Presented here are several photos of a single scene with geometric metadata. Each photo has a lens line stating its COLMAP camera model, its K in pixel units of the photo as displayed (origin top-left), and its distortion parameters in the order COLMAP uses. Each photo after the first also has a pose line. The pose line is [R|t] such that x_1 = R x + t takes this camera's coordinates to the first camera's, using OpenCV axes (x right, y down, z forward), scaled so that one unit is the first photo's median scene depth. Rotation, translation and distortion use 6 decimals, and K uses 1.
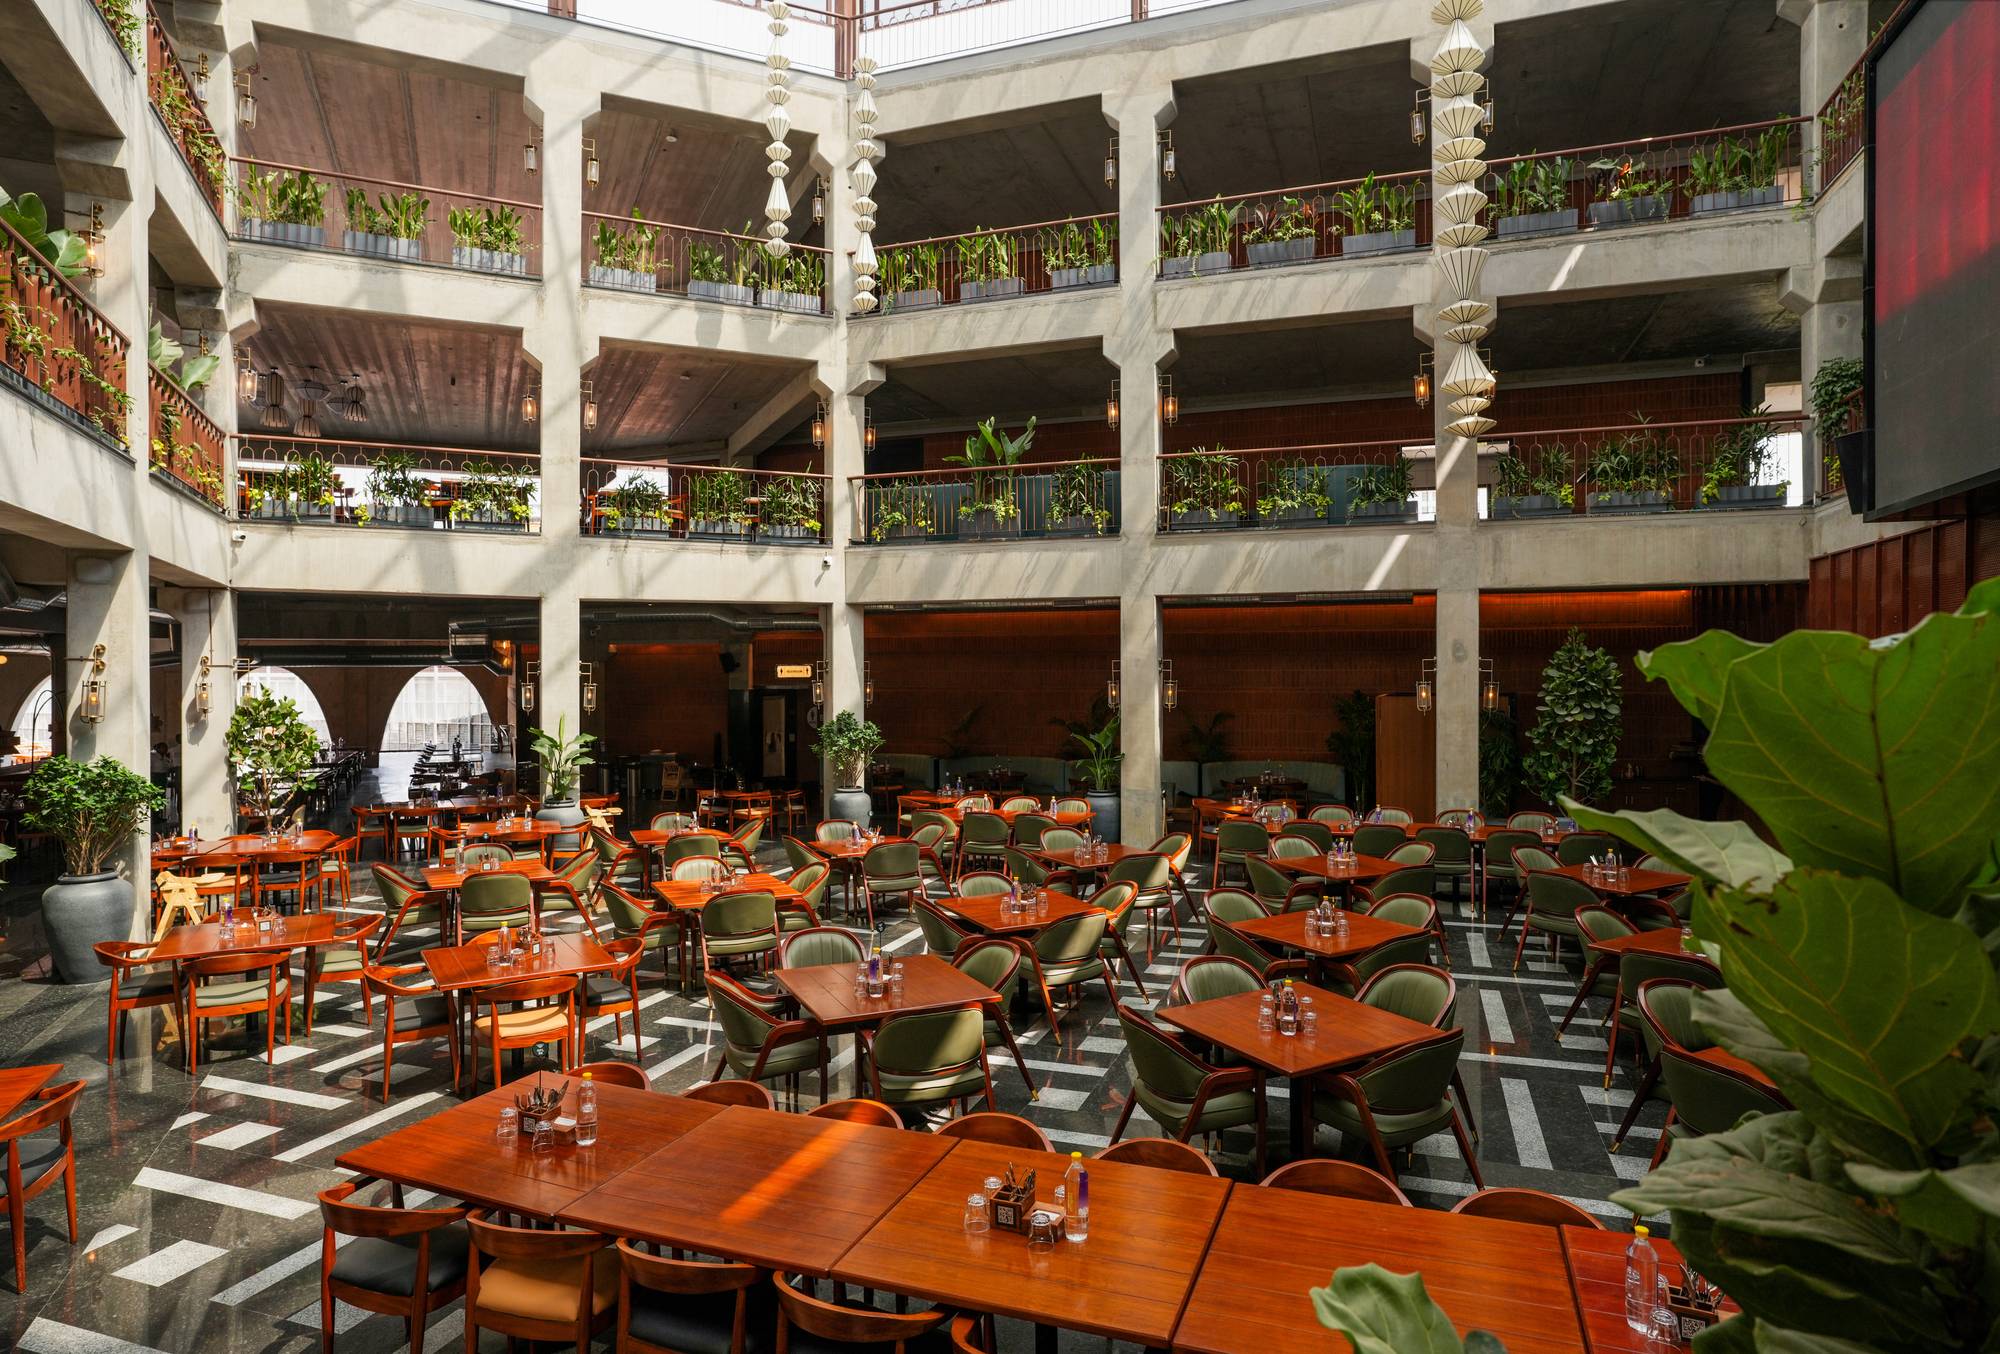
lens RADIAL K [[1133.5, 0, 979.4], [0, 1133.5, 665.9], [0, 0, 1]] dist [-0.049010, 0.046766]
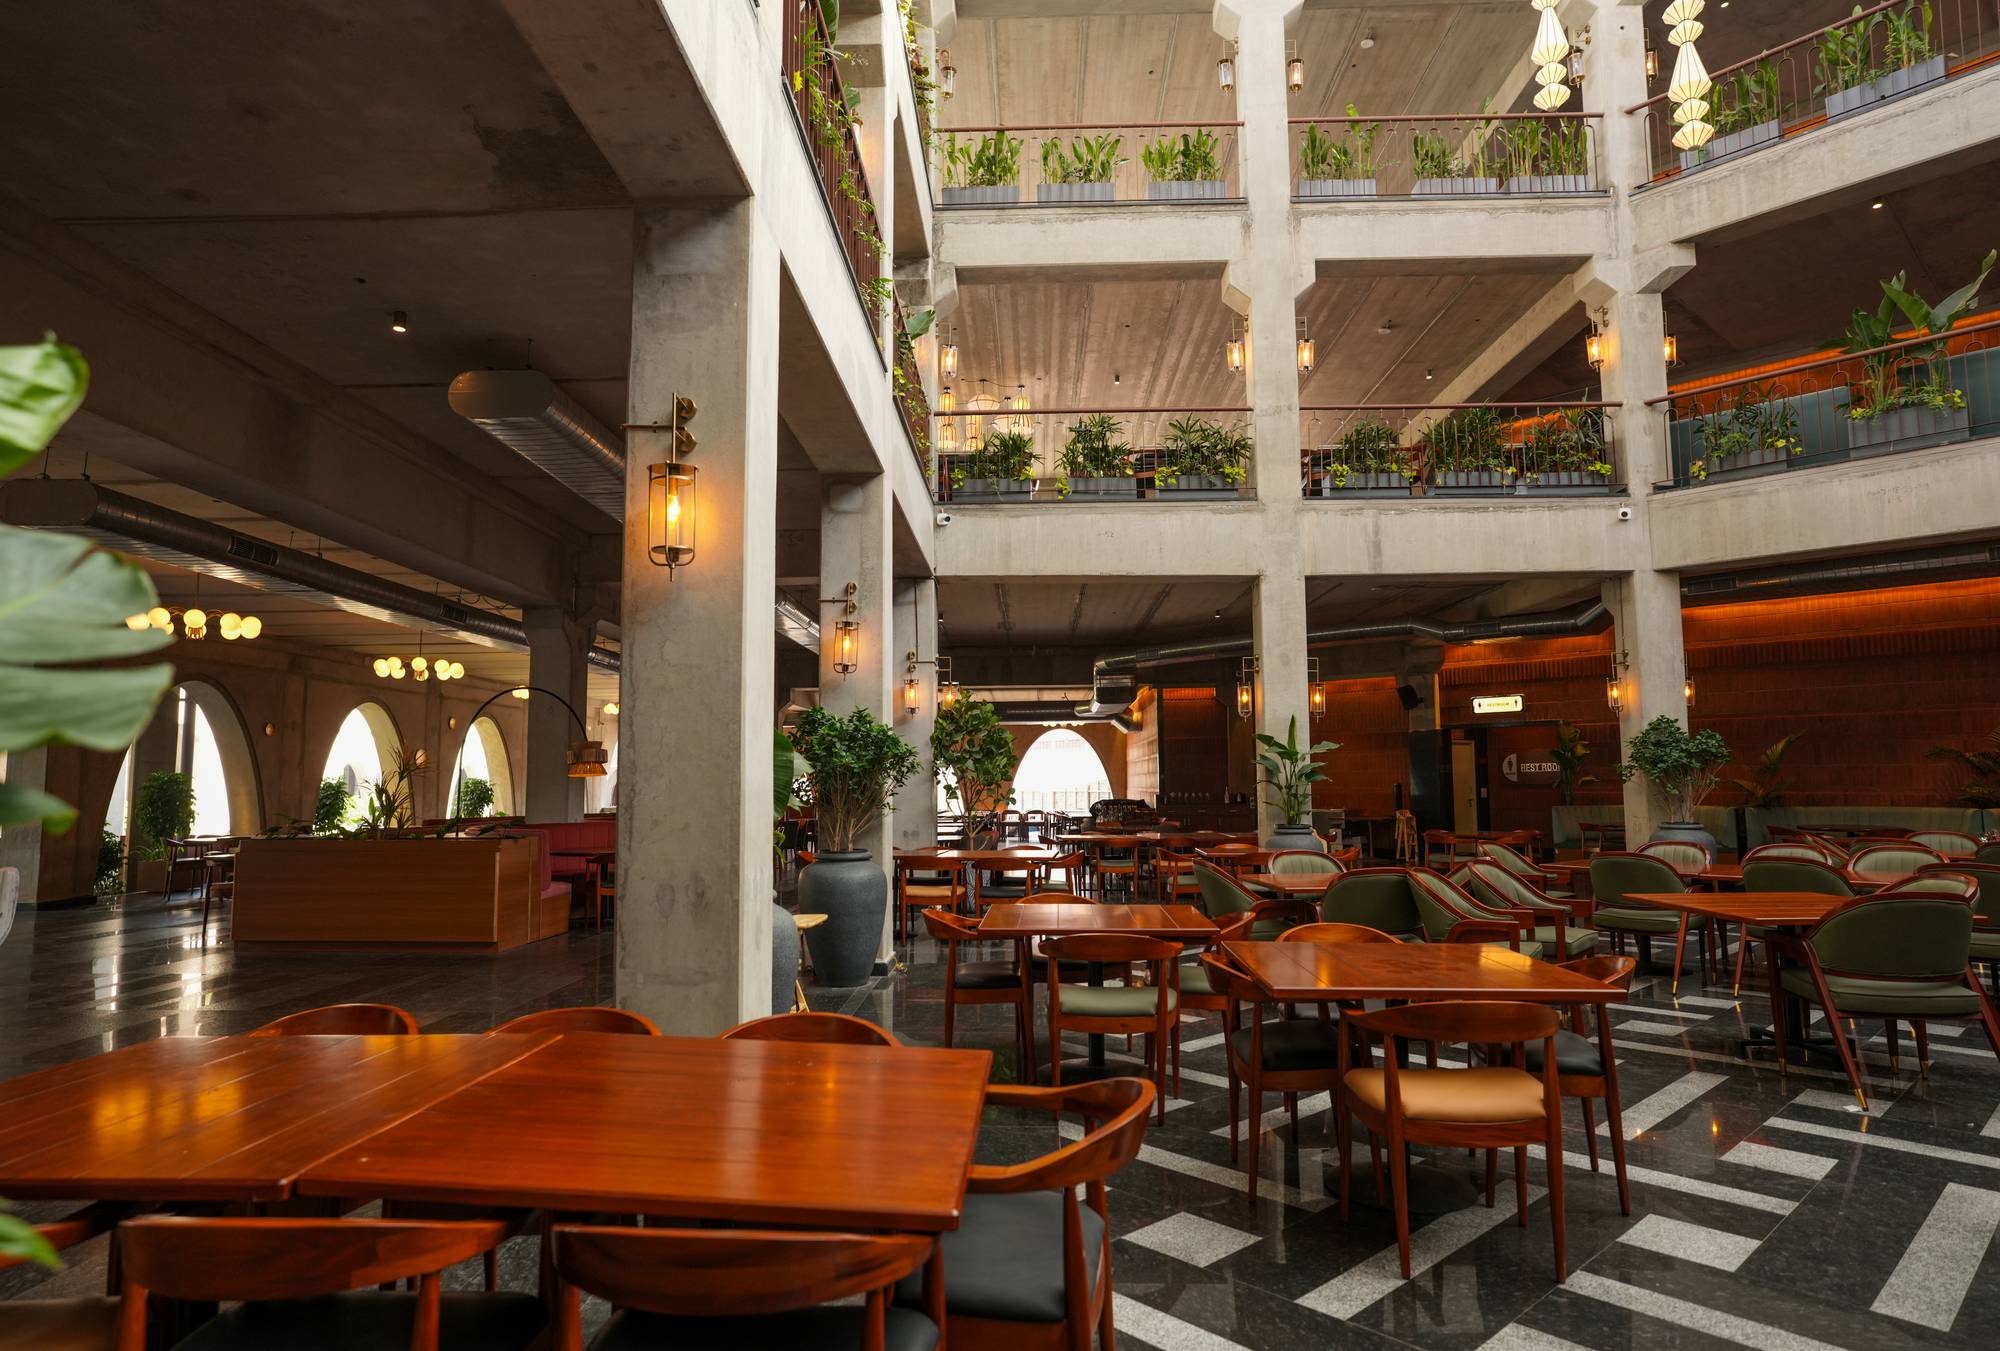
lens RADIAL K [[1133.5, 0, 979.4], [0, 1133.5, 664.4], [0, 0, 1]] dist [-0.049010, 0.046766]
pose [[0.891754, -0.049513, -0.449803, -0.195710], [0.006191, 0.995238, -0.097279, 0.077706], [0.452478, 0.083964, 0.887814, 0.178774]]
